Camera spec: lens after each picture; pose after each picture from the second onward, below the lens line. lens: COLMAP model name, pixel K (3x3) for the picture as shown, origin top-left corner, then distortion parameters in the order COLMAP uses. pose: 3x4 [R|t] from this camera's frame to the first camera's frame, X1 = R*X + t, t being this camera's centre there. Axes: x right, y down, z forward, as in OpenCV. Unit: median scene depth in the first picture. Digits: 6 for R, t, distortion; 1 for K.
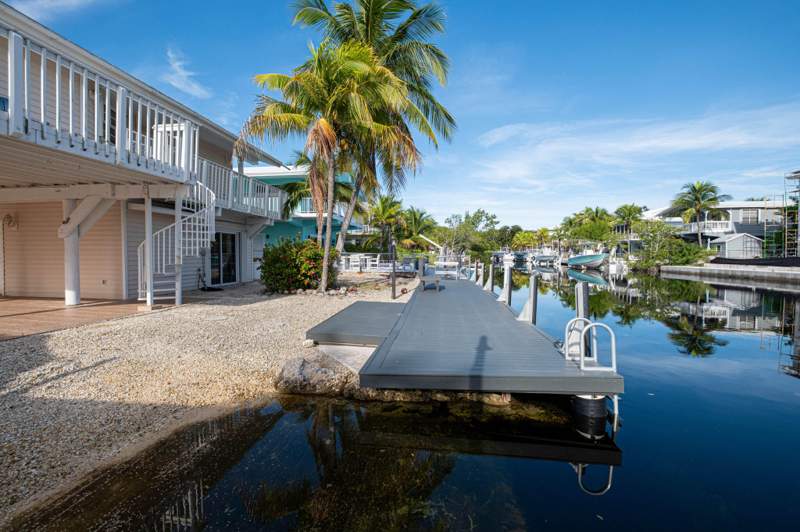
lens RADIAL K [[353.5, 0, 399.4], [0, 353.5, 258.1], [0, 0, 1]] dist [-0.002345, -0.001560]
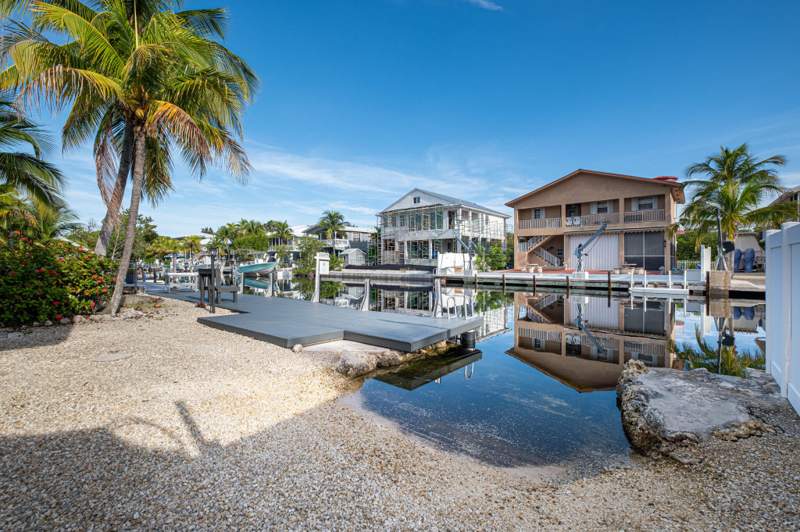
lens RADIAL K [[353.5, 0, 397.0], [0, 353.5, 268.5], [0, 0, 1]] dist [-0.002345, -0.001560]
pose [[0.552926, -0.016254, 0.833072, -0.164982], [0.010561, 0.999866, 0.012498, -0.002688], [-0.833163, 0.001888, 0.553024, 0.022791]]
